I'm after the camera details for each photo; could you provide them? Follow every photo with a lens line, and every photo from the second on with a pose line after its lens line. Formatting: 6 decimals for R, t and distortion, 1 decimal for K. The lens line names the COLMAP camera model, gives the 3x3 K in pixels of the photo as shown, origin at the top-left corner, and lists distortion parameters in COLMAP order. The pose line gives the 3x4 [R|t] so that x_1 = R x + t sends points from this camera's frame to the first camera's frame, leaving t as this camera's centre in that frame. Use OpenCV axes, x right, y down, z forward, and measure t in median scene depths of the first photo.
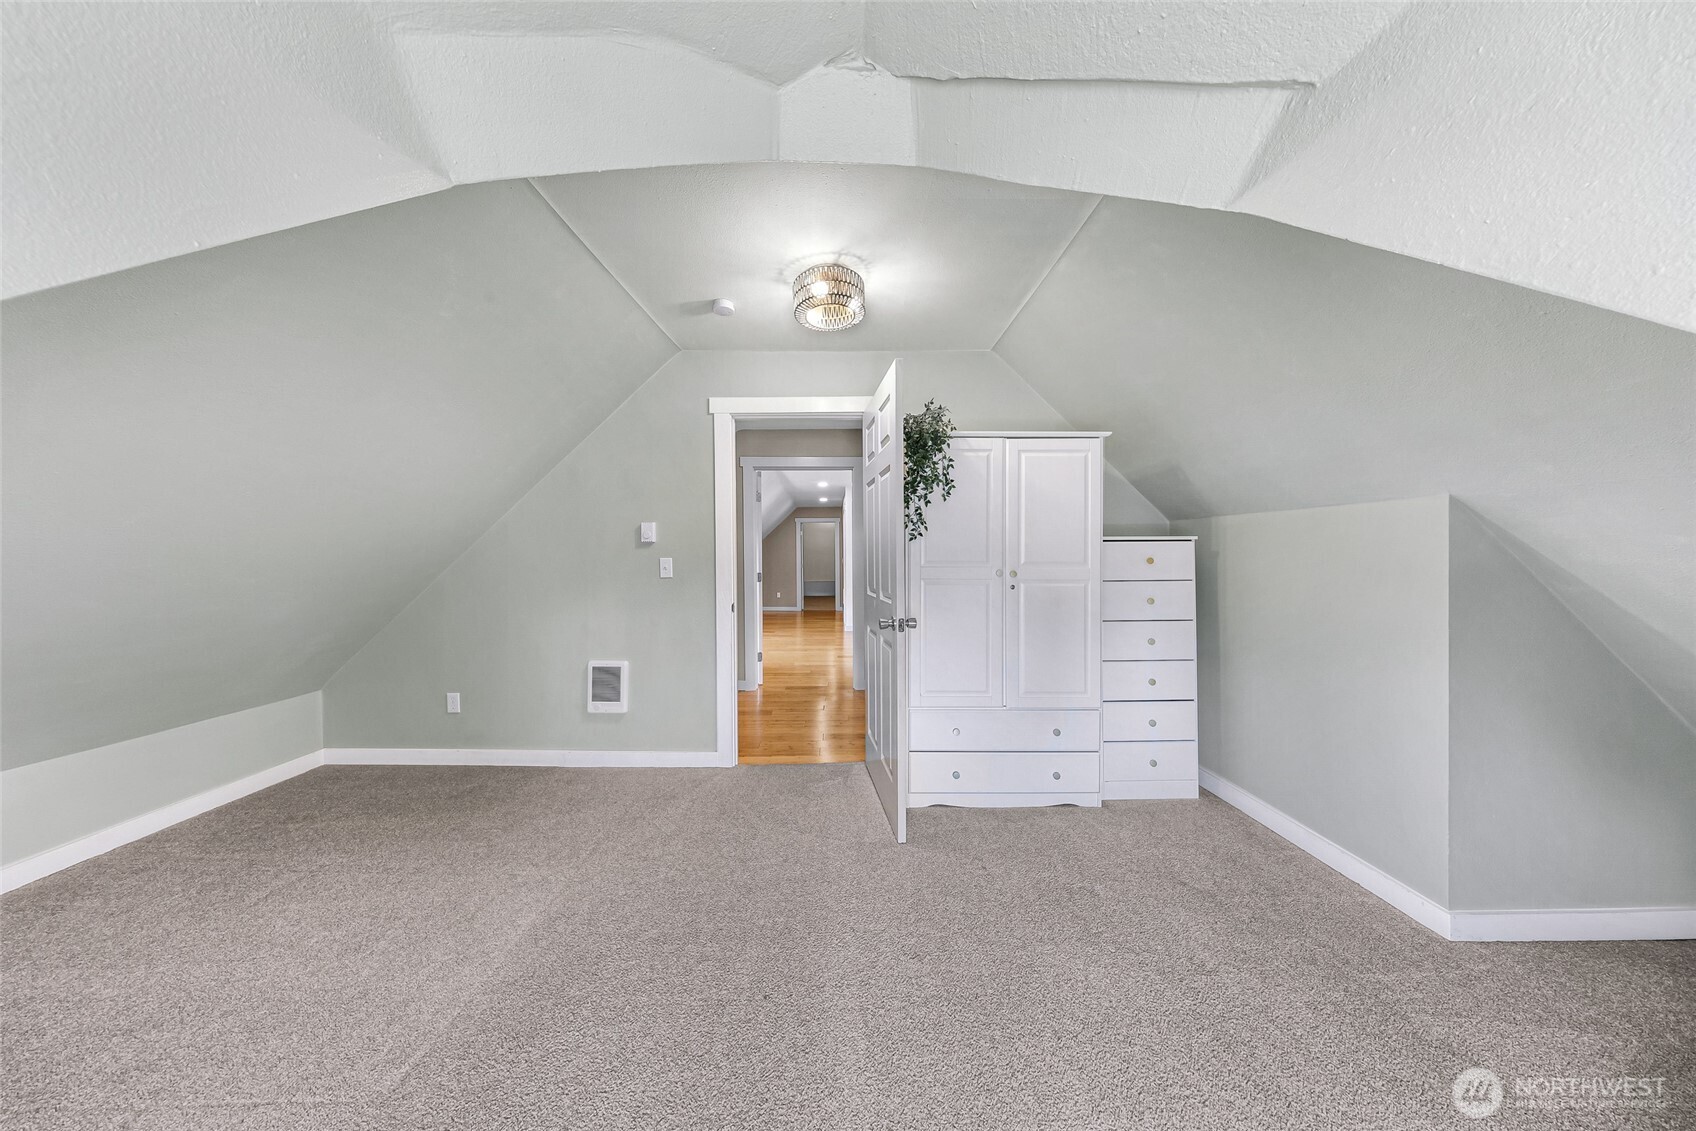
lens RADIAL K [[498.6, 0, 838.7], [0, 498.6, 562.6], [0, 0, 1]] dist [-0.005491, 0.000055]
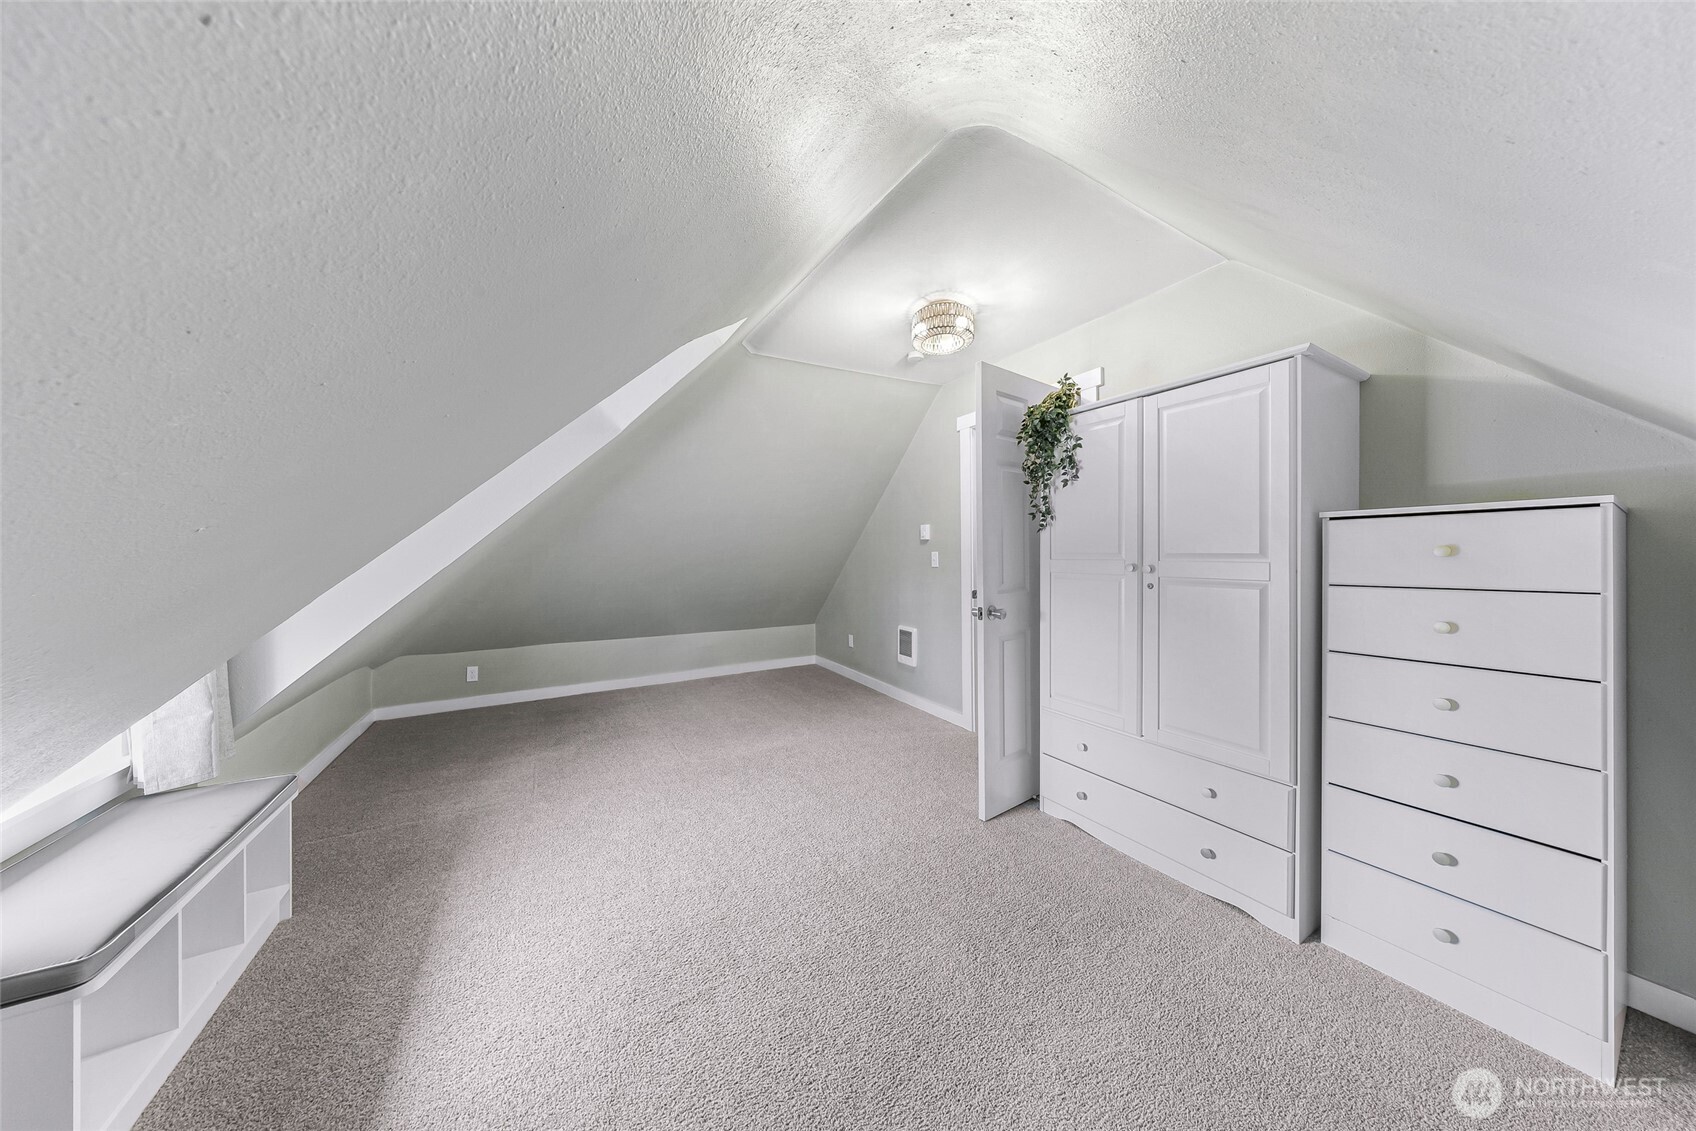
lens RADIAL K [[498.6, 0, 845.4], [0, 498.6, 558.6], [0, 0, 1]] dist [-0.005491, 0.000055]
pose [[0.495008, 0.004277, -0.868878, 0.782956], [-0.004467, 0.999987, 0.002378, 0.006895], [0.868877, 0.002704, 0.495020, 0.198253]]
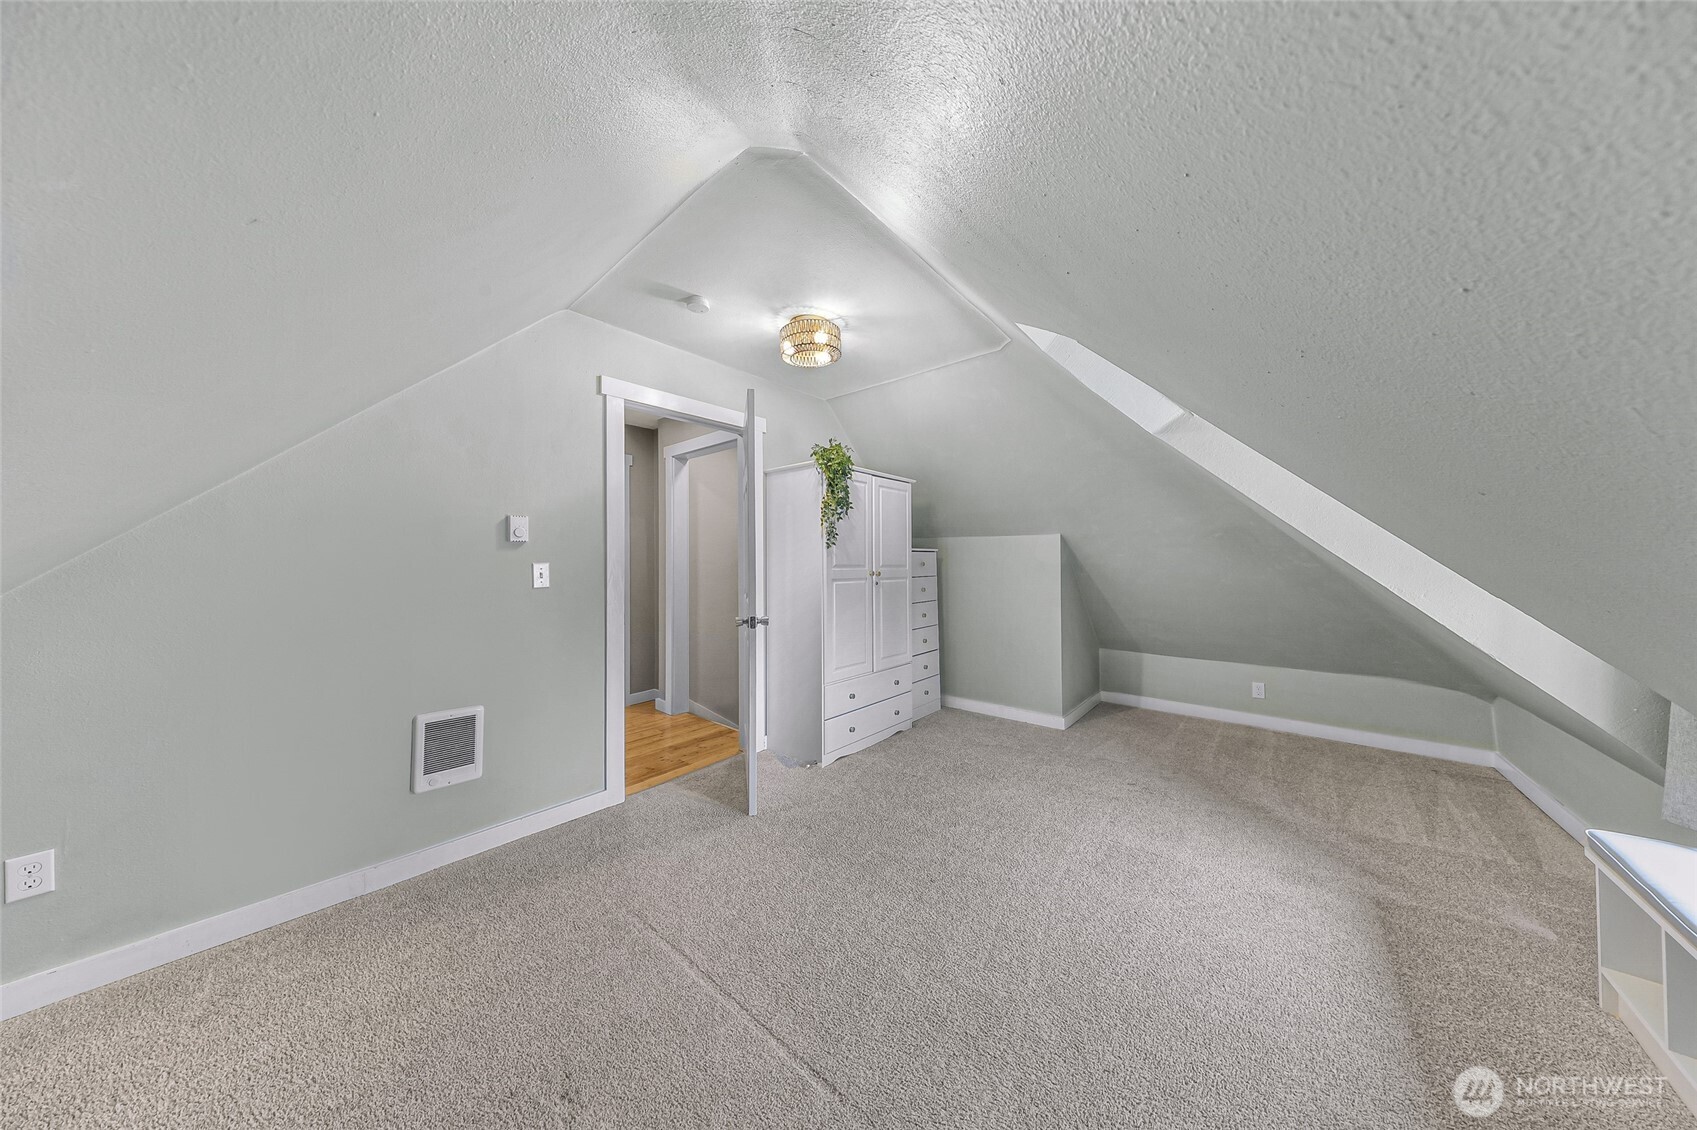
lens RADIAL K [[498.9, 0, 847.3], [0, 498.9, 556.4], [0, 0, 1]] dist [-0.005491, 0.000055]
pose [[0.657431, 0.009445, 0.753455, -0.747192], [0.009313, 0.999743, -0.020658, 0.002234], [-0.753457, 0.020598, 0.657174, 0.147863]]
